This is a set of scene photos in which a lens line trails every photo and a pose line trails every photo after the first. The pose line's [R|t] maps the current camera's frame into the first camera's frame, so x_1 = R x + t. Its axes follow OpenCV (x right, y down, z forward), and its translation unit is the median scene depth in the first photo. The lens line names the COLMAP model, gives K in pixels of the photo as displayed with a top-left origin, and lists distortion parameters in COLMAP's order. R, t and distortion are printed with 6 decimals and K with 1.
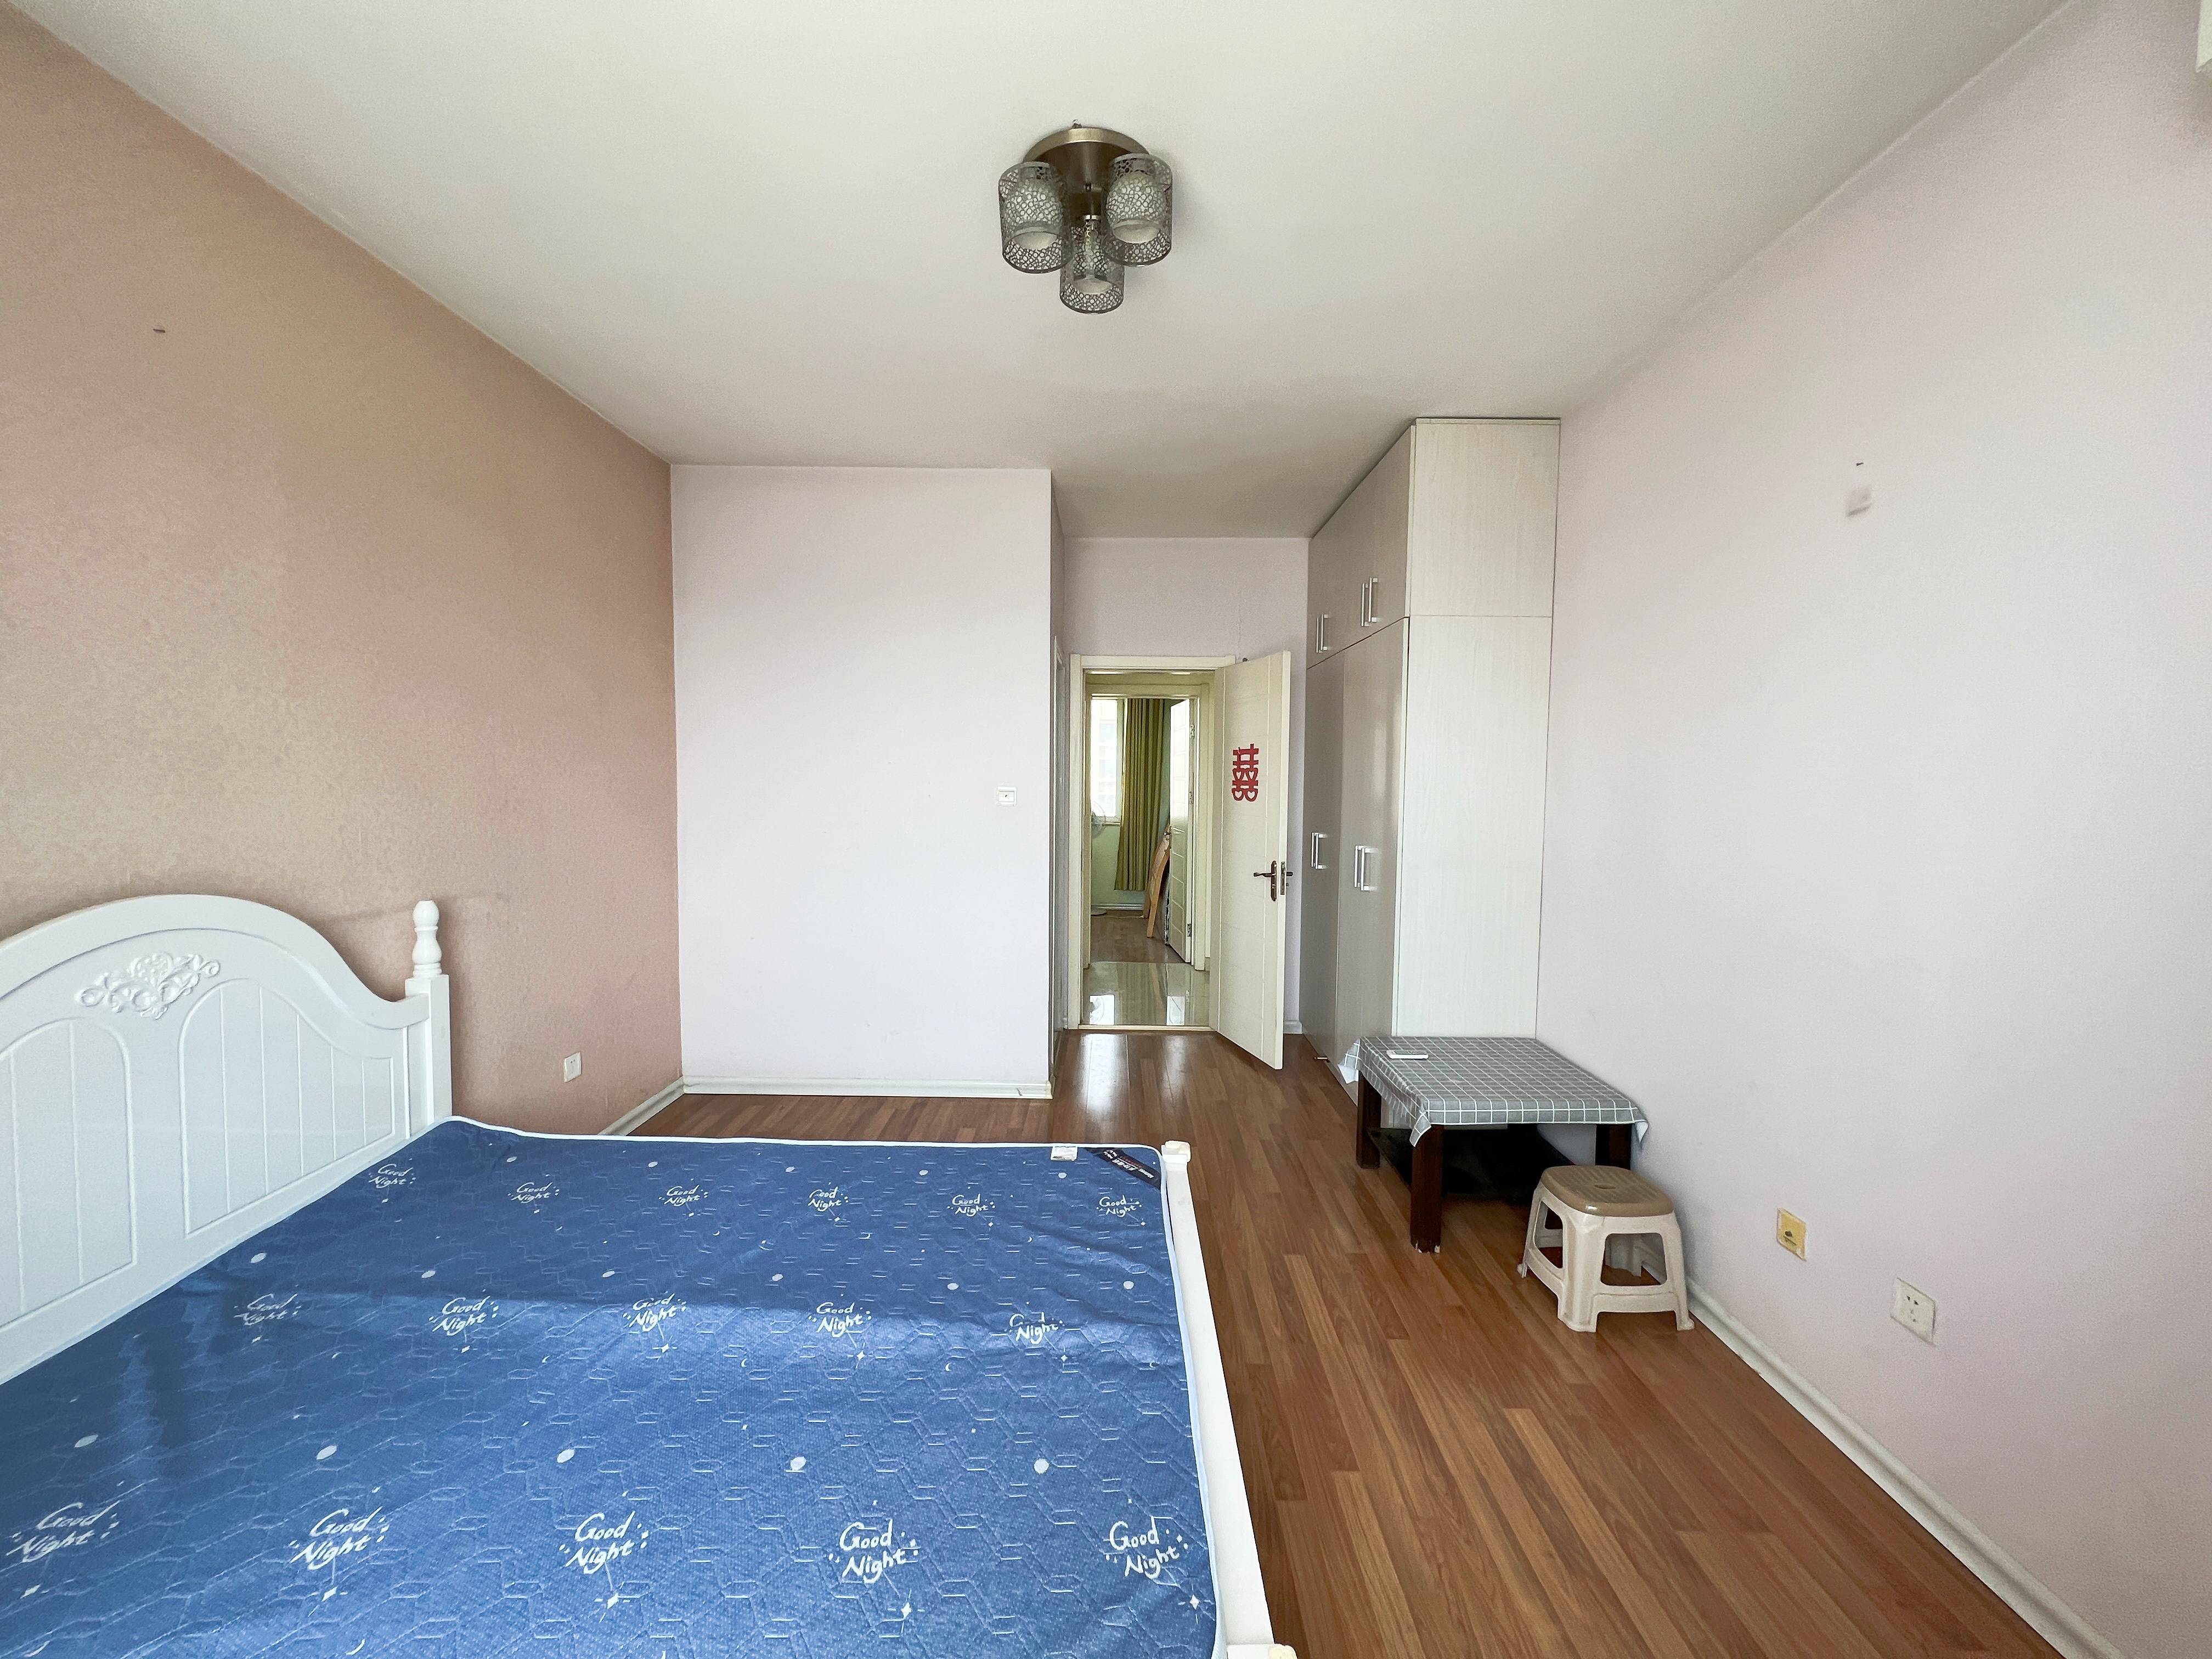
lens RADIAL K [[887.9, 0, 1105.2], [0, 887.9, 823.1], [0, 0, 1]] dist [0.000004, 0.000011]
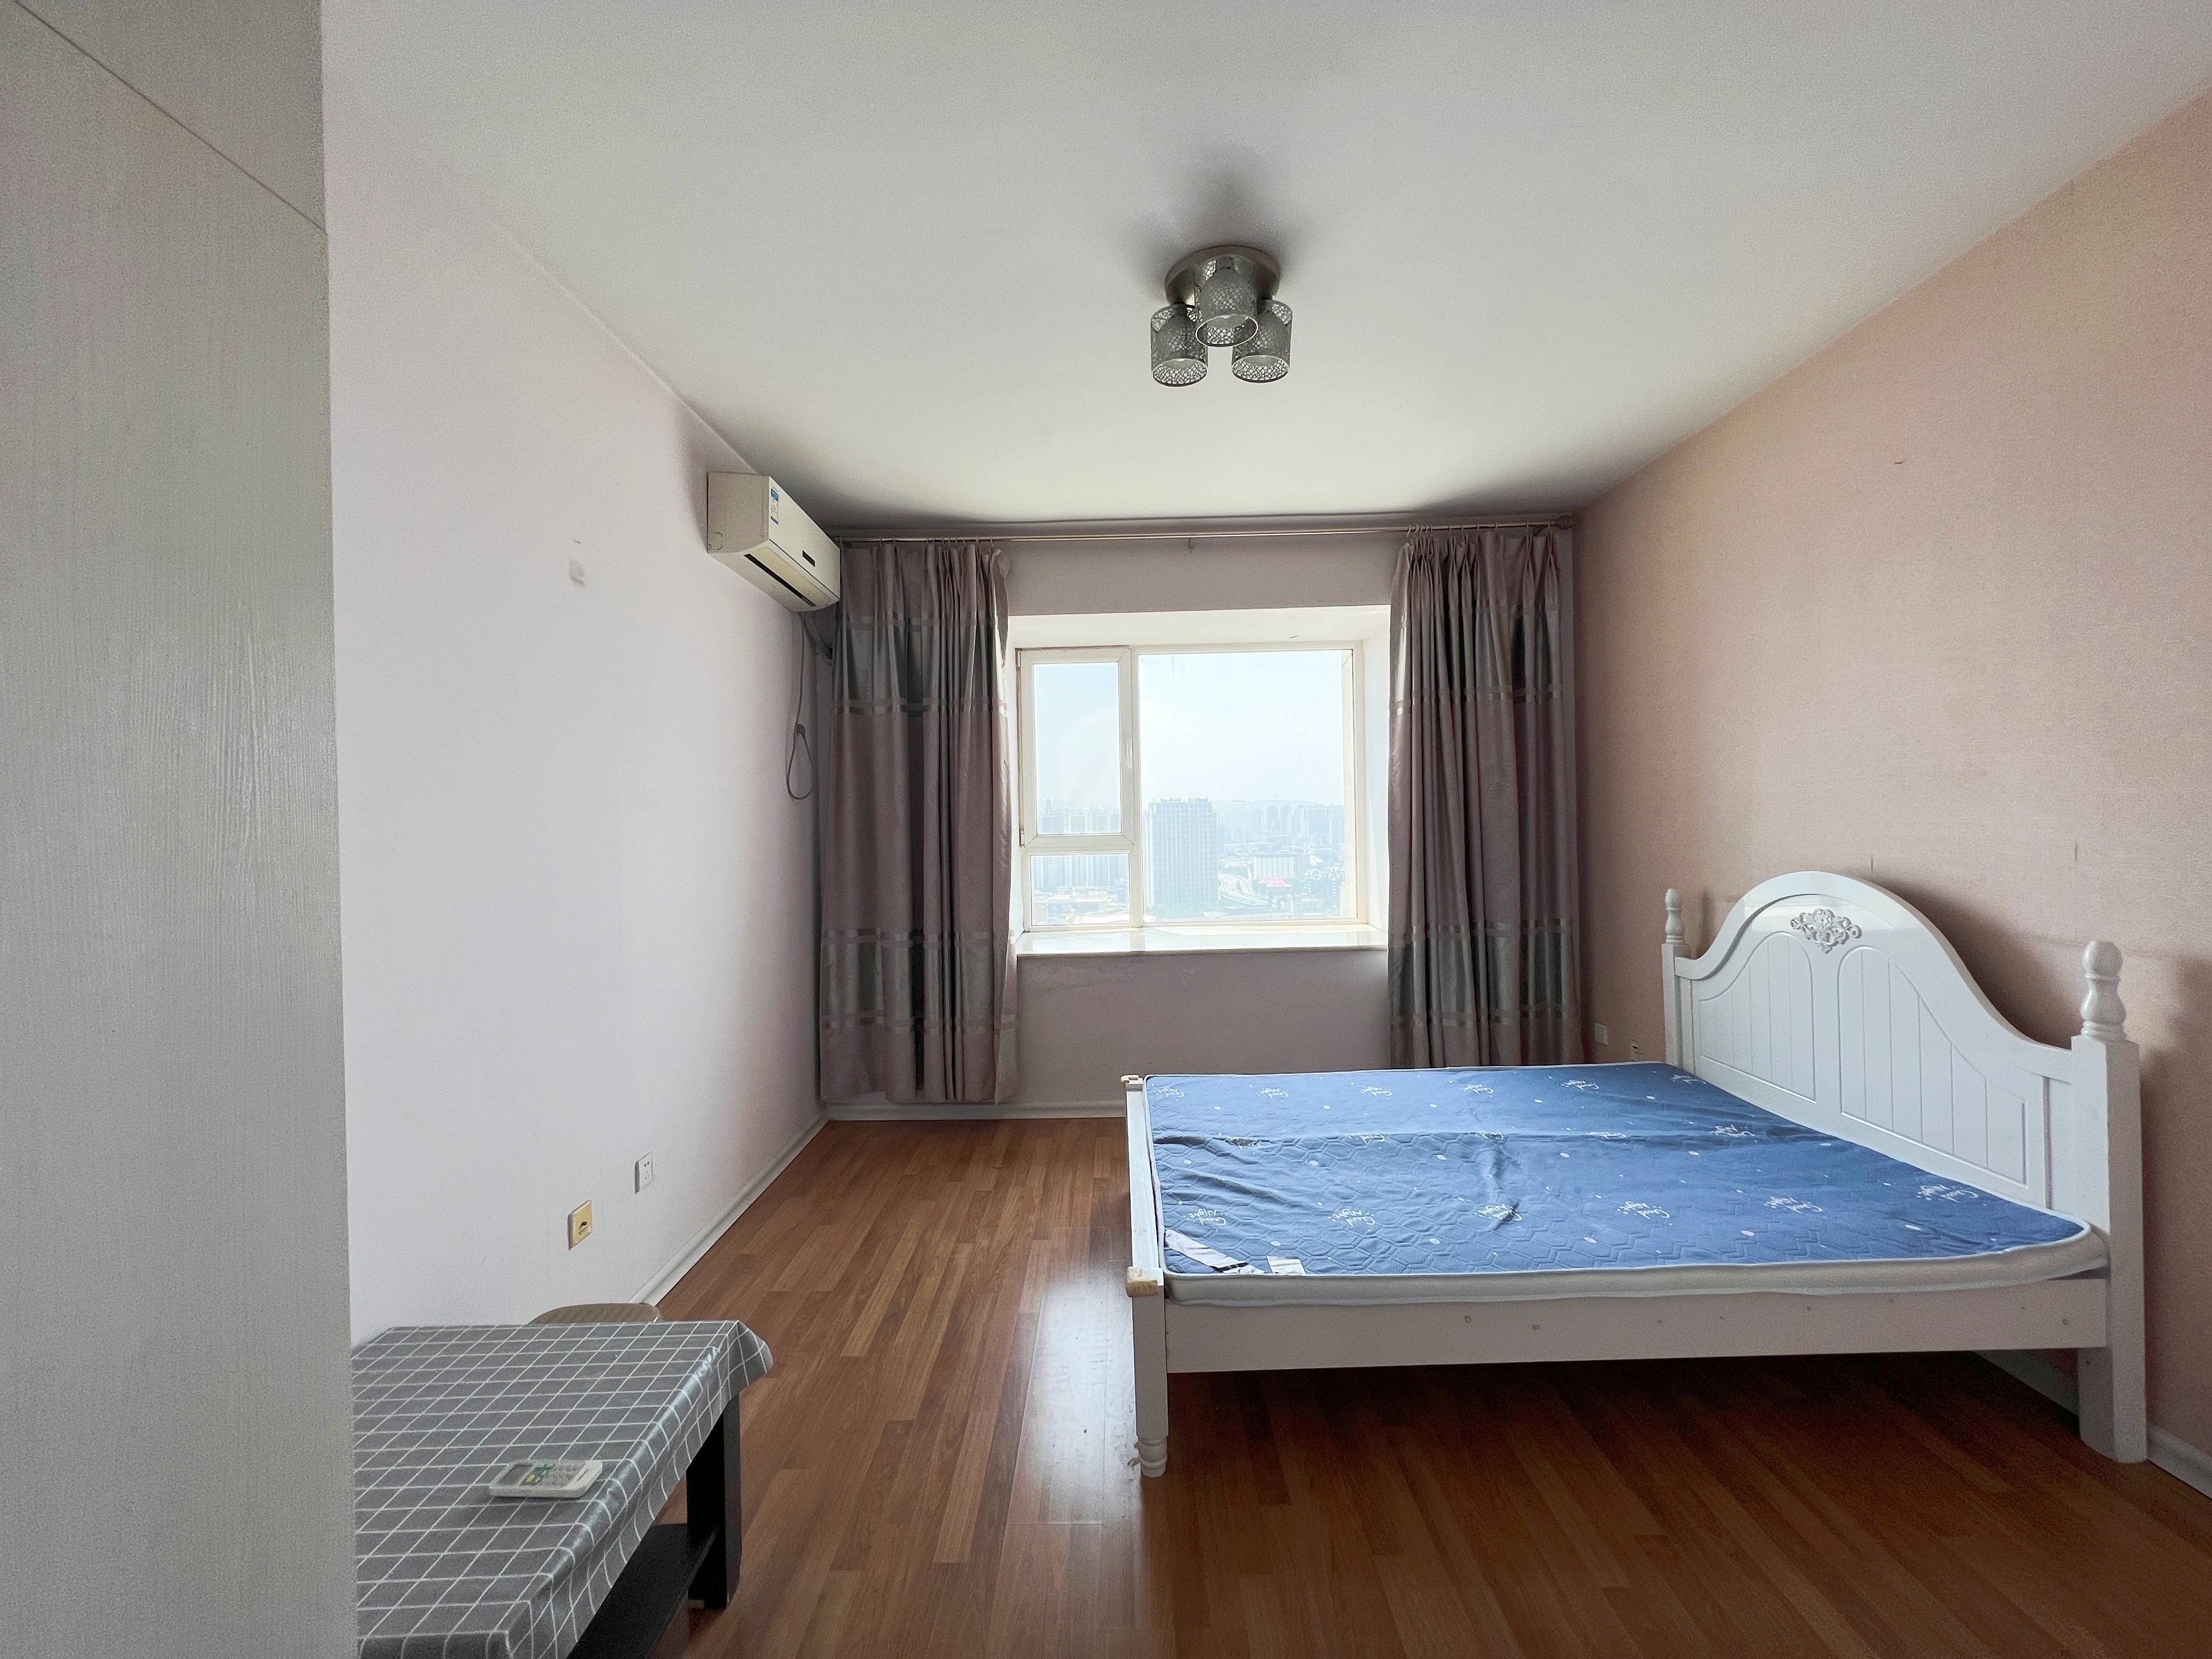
lens RADIAL K [[887.9, 0, 1108.1], [0, 887.9, 818.7], [0, 0, 1]] dist [0.000004, 0.000011]
pose [[-0.999958, 0.009140, 0.000289, 0.132881], [0.009143, 0.998593, 0.052240, -0.085653], [0.000189, 0.052241, -0.998634, 2.168498]]
